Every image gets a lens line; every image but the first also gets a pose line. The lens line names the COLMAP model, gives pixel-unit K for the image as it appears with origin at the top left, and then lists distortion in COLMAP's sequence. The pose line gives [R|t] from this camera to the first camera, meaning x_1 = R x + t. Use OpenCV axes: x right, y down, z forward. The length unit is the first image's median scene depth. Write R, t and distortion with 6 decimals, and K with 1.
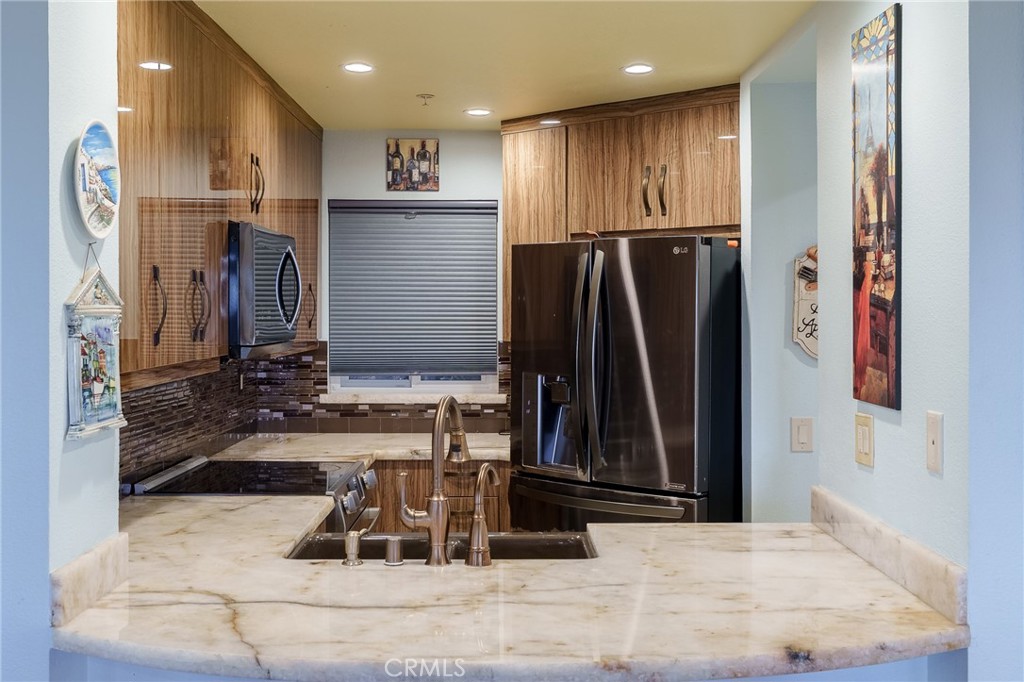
lens RADIAL K [[1147.1, 0, 512.4], [0, 1147.1, 337.7], [0, 0, 1]] dist [0.015542, 0.000000]
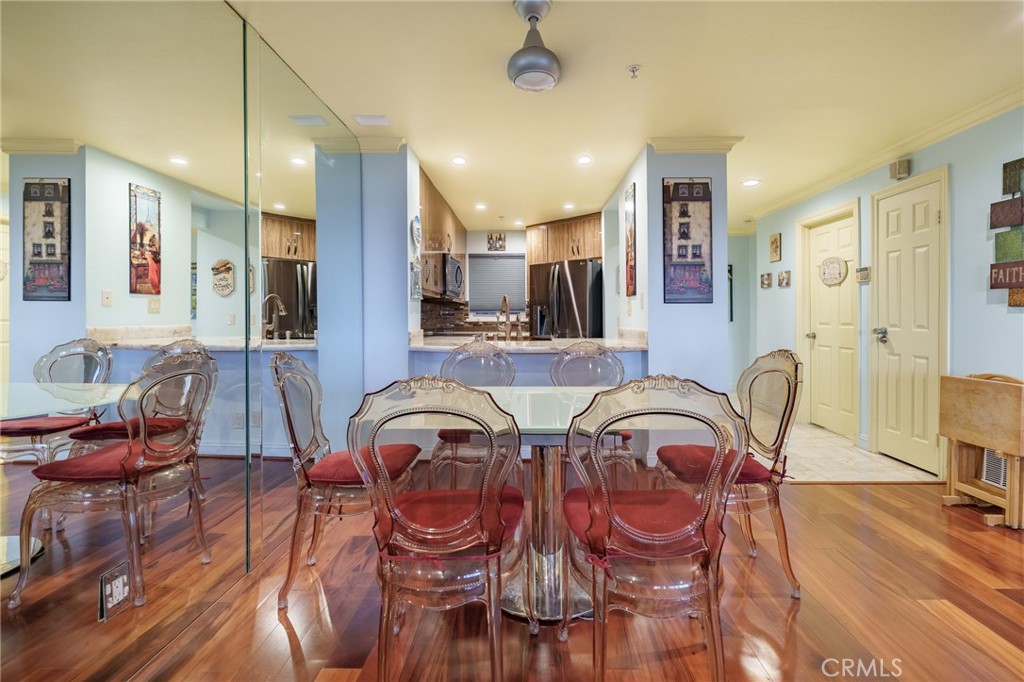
lens RADIAL K [[469.3, 0, 522.8], [0, 469.3, 326.5], [0, 0, 1]] dist [-0.010071, 0.004149]
pose [[0.999756, -0.004886, -0.021560, 0.007351], [0.004714, 0.999956, -0.008056, 0.089275], [0.021599, 0.007953, 0.999735, -0.247283]]
